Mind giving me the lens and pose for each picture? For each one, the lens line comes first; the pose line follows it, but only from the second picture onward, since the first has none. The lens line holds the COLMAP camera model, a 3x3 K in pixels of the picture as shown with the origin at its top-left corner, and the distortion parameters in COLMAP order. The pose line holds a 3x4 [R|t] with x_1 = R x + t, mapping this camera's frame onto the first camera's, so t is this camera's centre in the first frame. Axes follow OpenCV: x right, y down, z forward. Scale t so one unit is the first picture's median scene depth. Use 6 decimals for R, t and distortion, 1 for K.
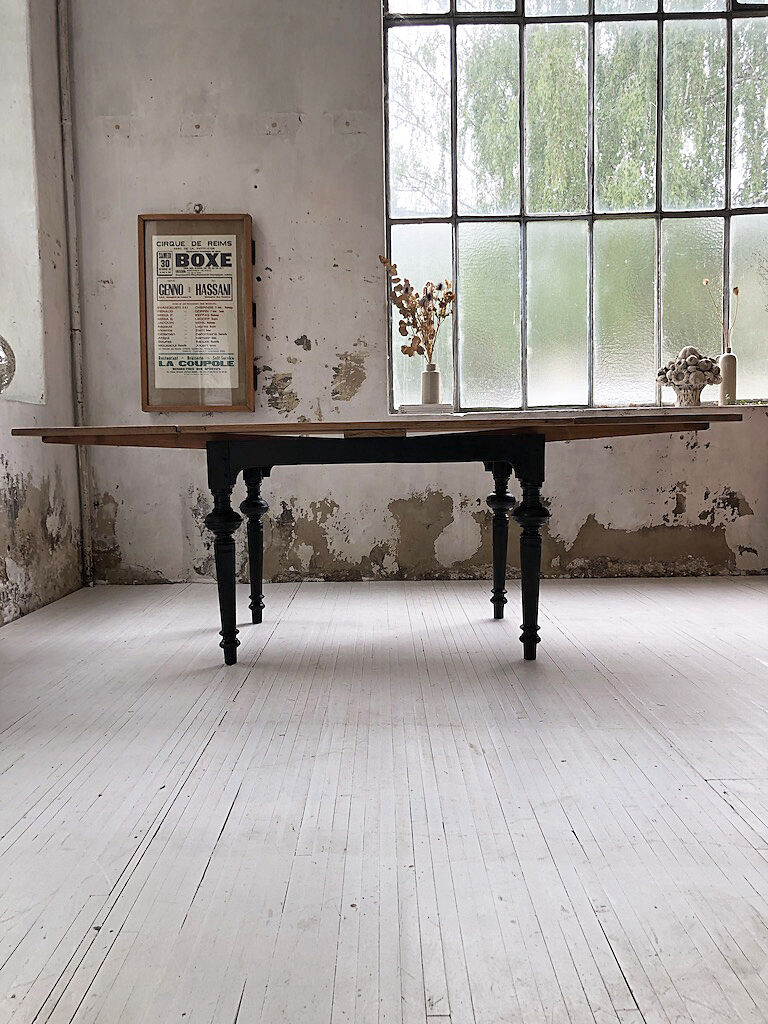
lens RADIAL K [[835.0, 0, 378.0], [0, 835.0, 502.9], [0, 0, 1]] dist [0.032903, -0.035334]
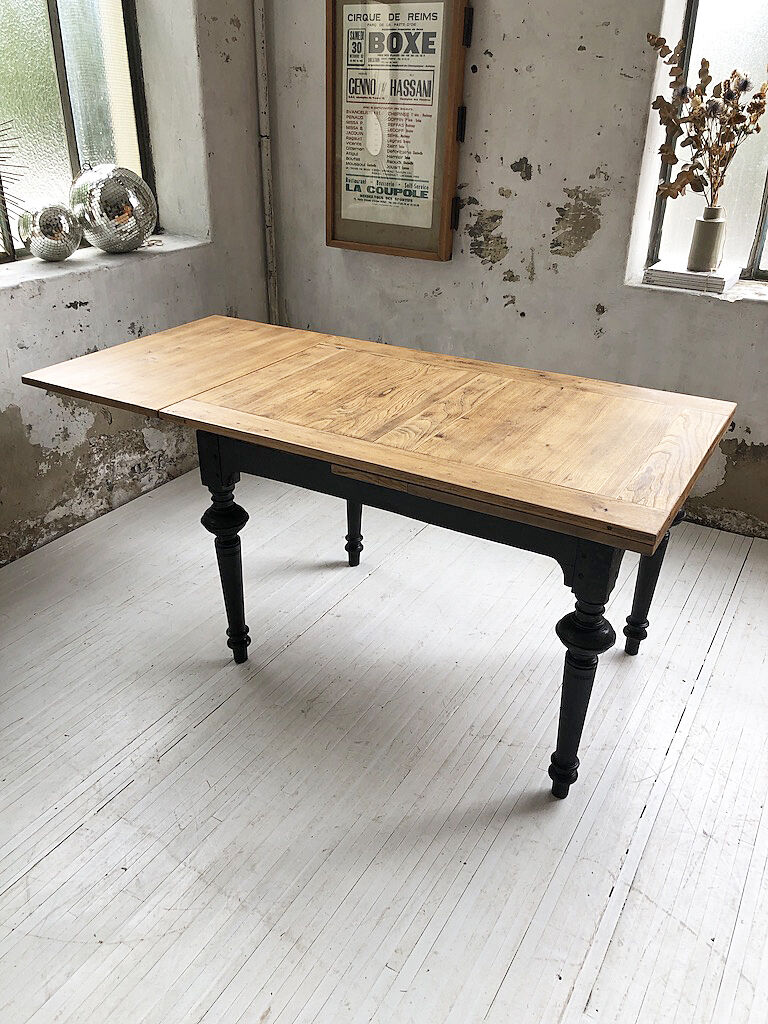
lens RADIAL K [[835.0, 0, 371.9], [0, 835.0, 503.9], [0, 0, 1]] dist [0.032903, -0.035334]
pose [[0.859150, 0.252326, -0.445188, 0.194155], [-0.057898, 0.912323, 0.405357, -0.213470], [0.508438, -0.322487, 0.798432, 0.264013]]
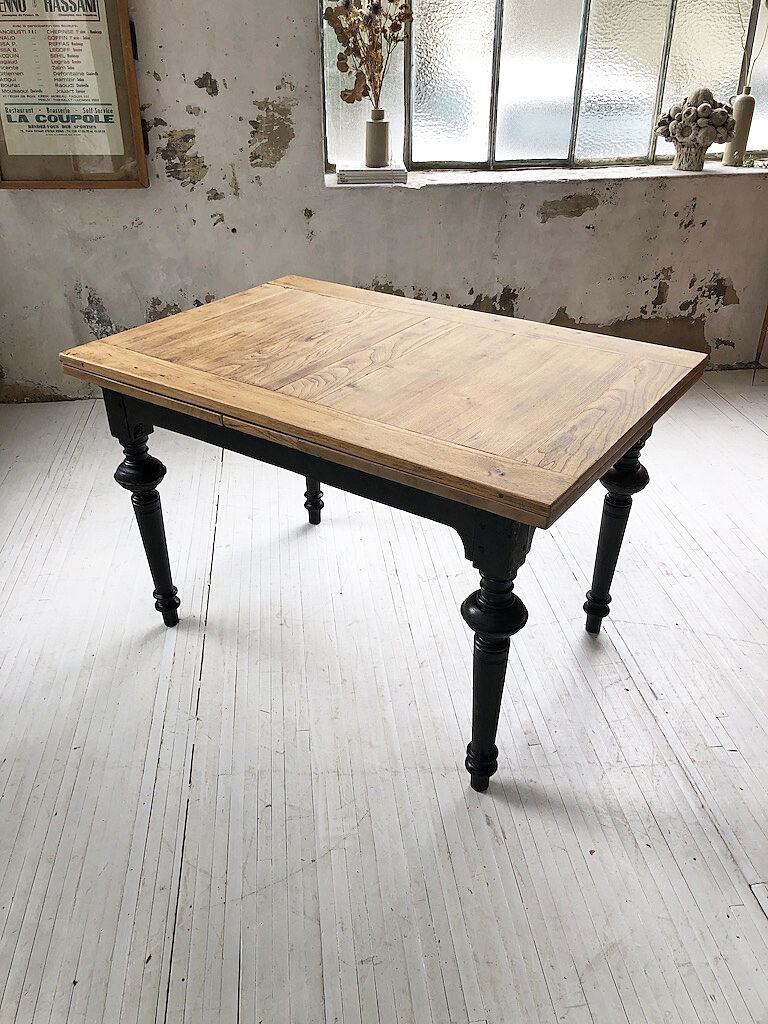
lens RADIAL K [[835.0, 0, 380.6], [0, 835.0, 502.7], [0, 0, 1]] dist [0.032903, -0.035334]
pose [[0.992309, -0.047888, 0.114143, -0.039997], [-0.006625, 0.900265, 0.435292, -0.183015], [-0.123604, -0.432701, 0.893024, 0.166146]]
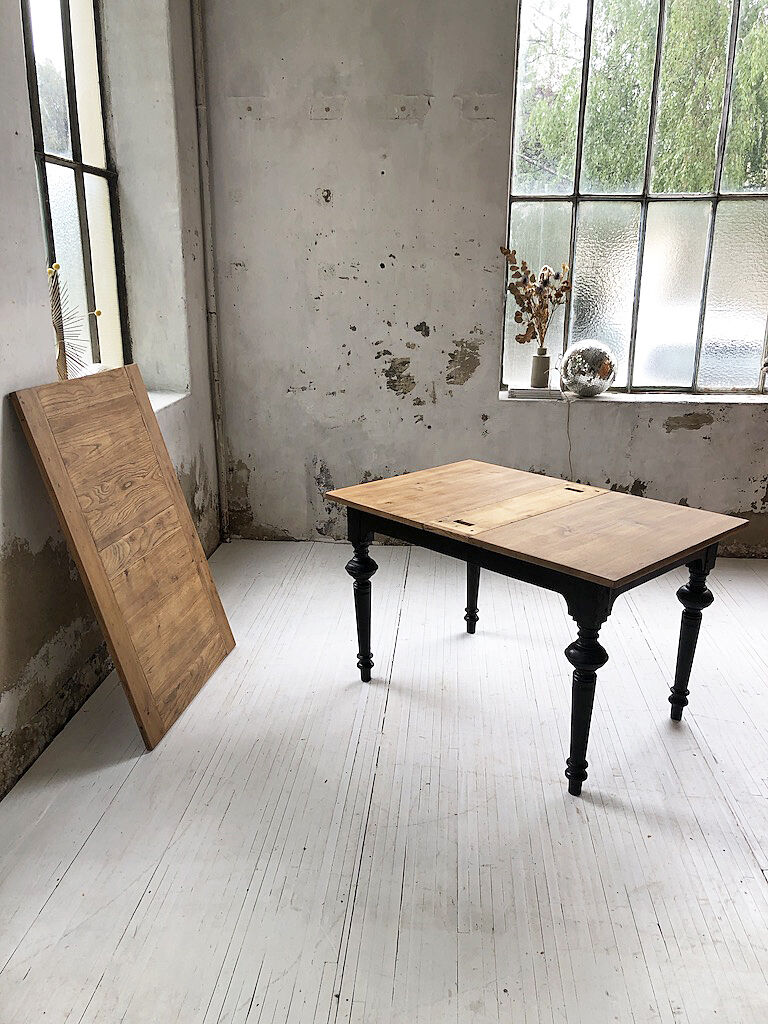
lens RADIAL K [[835.0, 0, 384.7], [0, 835.0, 511.3], [0, 0, 1]] dist [0.032903, -0.035334]
pose [[0.996561, 0.047089, -0.068175, -0.053839], [-0.031142, 0.975348, 0.218465, -0.196411], [0.076782, -0.215591, 0.973460, -0.080832]]
